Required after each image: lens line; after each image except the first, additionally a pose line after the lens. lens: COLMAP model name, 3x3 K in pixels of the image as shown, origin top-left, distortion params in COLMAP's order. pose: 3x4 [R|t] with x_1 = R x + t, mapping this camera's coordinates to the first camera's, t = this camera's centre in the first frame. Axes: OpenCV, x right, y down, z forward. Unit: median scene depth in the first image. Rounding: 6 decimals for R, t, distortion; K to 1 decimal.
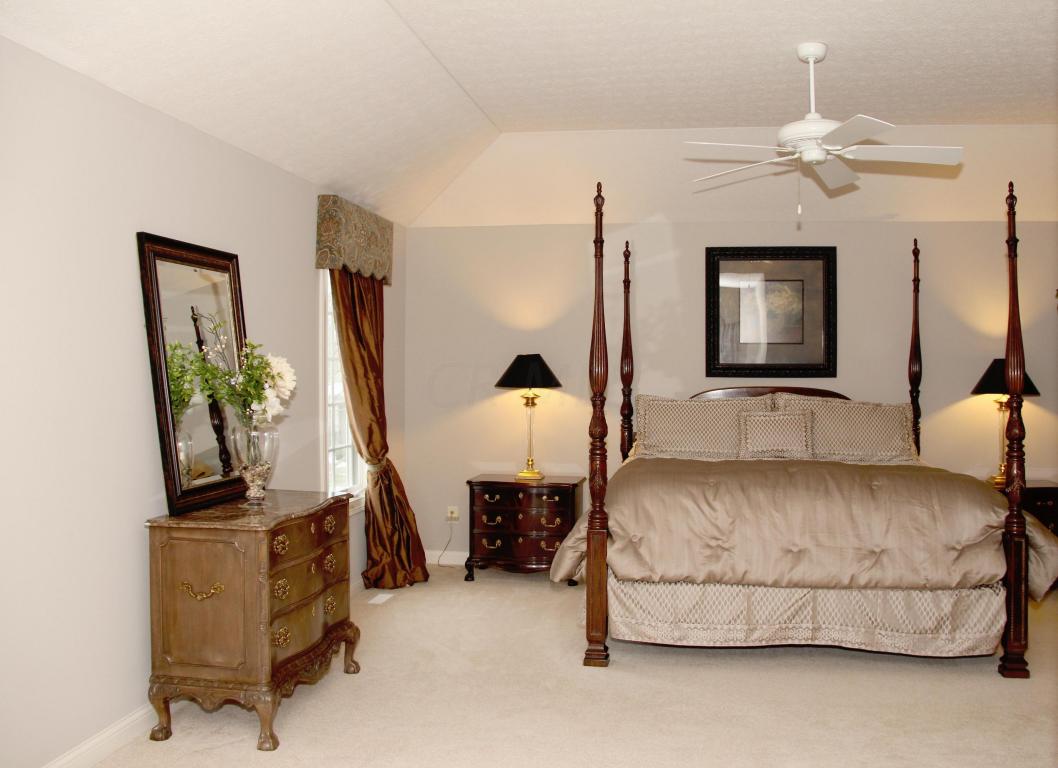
lens RADIAL K [[953.5, 0, 529.0], [0, 953.5, 384.0], [0, 0, 1]] dist [-0.195357, 0.119384]
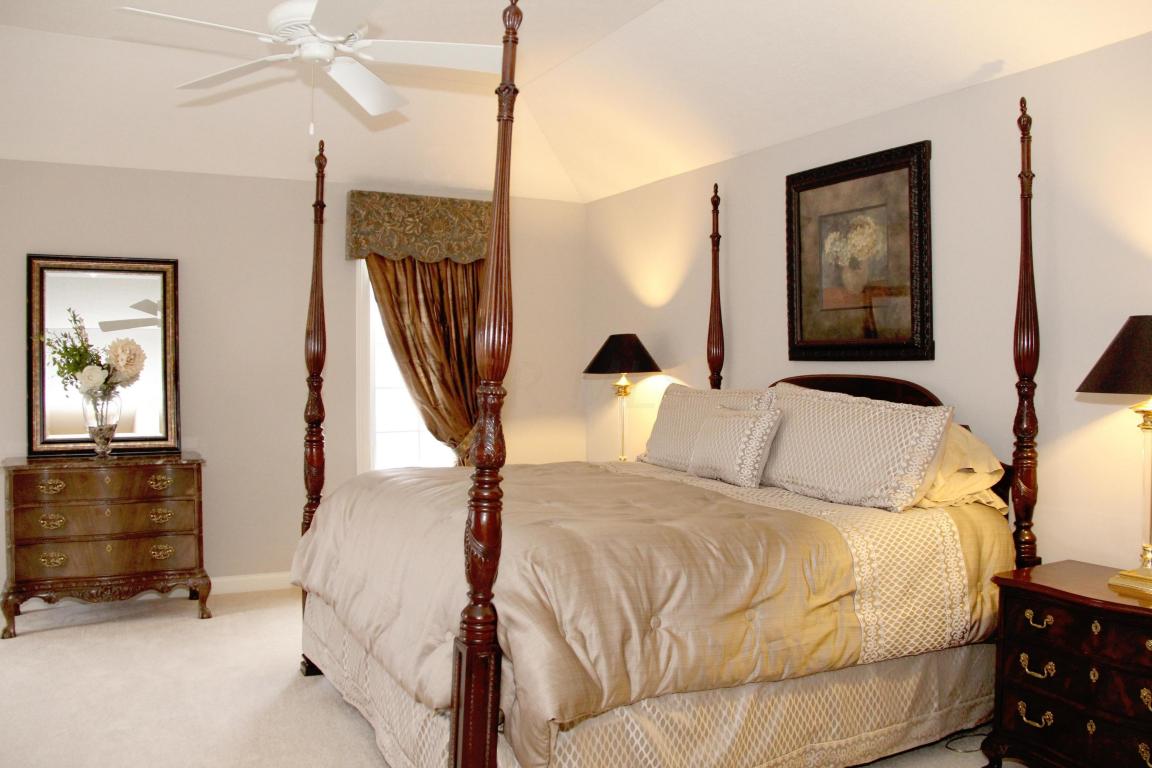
lens RADIAL K [[951.2, 0, 576.0], [0, 951.2, 384.0], [0, 0, 1]] dist [-0.117838, 0.005011]
pose [[0.607830, 0.015870, -0.793908, 0.960943], [-0.013282, 0.999864, 0.009819, 0.007463], [0.793956, 0.004576, 0.607958, 0.668750]]
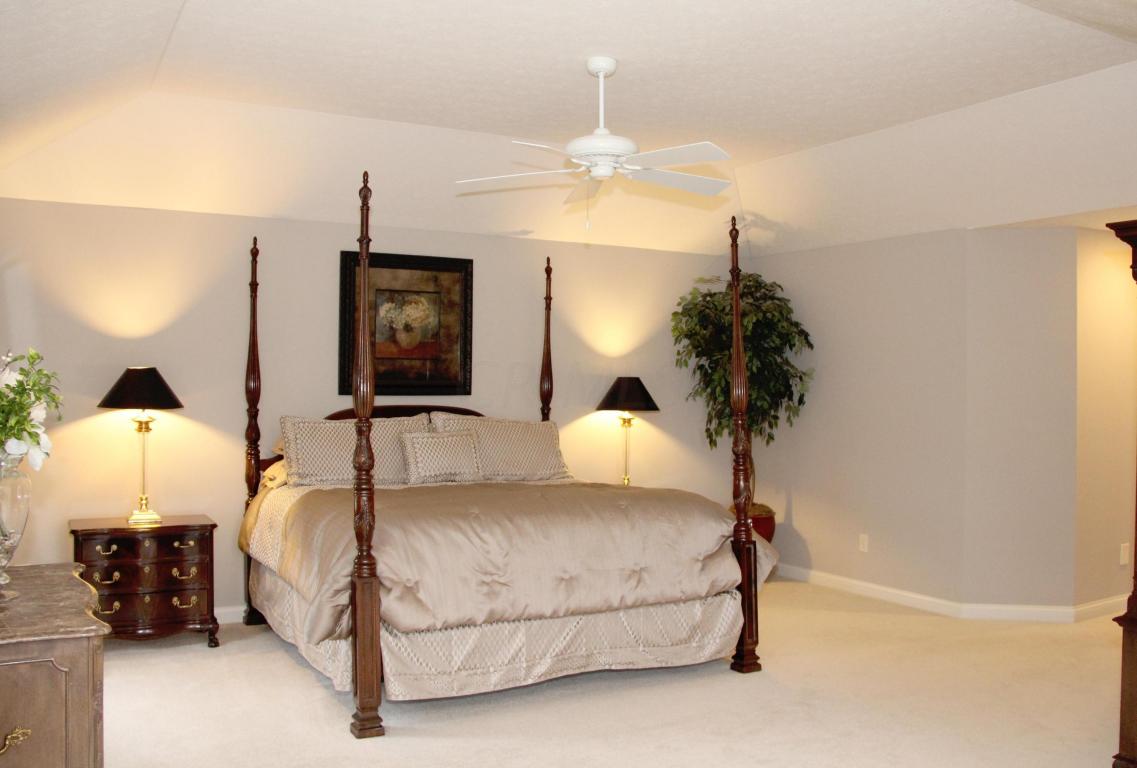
lens RADIAL K [[1006.9, 0, 568.5], [0, 1006.9, 384.0], [0, 0, 1]] dist [-0.165527, 0.005003]
pose [[0.773001, 0.002807, 0.634399, -0.364105], [0.004340, 0.999943, -0.009713, -0.011545], [-0.634390, 0.010262, 0.772945, 0.194843]]
